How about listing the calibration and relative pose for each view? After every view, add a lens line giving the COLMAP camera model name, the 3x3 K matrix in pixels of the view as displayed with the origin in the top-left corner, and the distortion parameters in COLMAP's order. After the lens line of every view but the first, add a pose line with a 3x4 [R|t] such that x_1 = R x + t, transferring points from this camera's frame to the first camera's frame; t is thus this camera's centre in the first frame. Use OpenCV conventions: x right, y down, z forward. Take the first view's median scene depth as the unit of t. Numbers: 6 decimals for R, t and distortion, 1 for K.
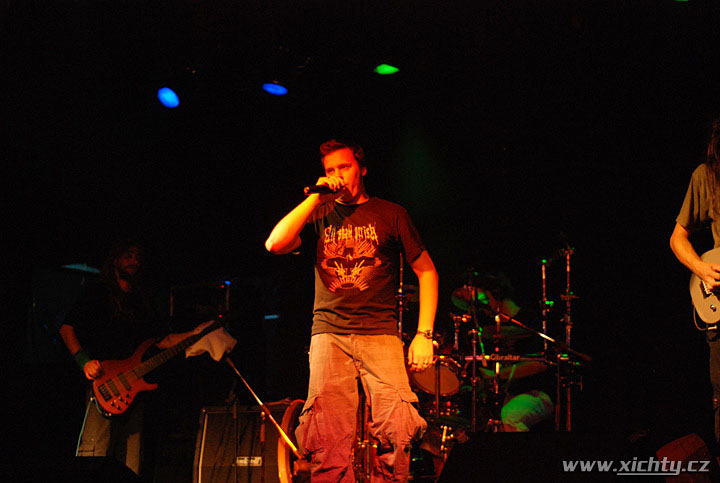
lens RADIAL K [[1746.6, 0, 360.9], [0, 1746.6, 241.8], [0, 0, 1]] dist [0.042940, 0.000000]
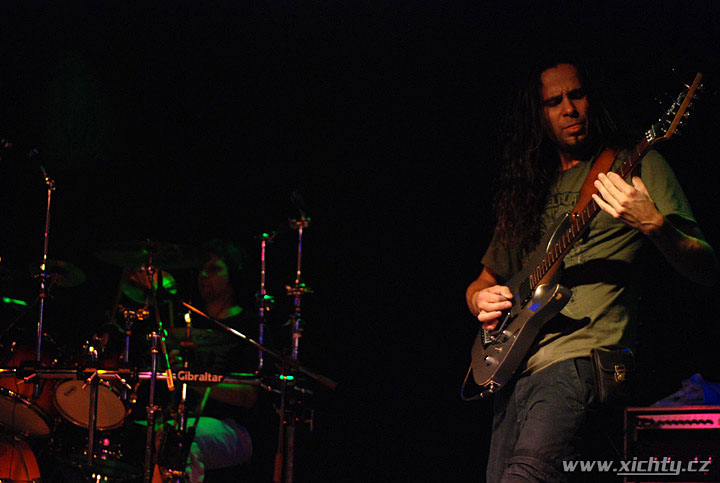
lens RADIAL K [[1746.6, 0, 359.4], [0, 1746.6, 244.7], [0, 0, 1]] dist [0.042940, 0.000000]
pose [[0.978345, 0.057402, 0.198862, 0.007725], [-0.055339, 0.998341, -0.015921, 0.023502], [-0.199446, 0.004571, 0.979898, 0.340504]]
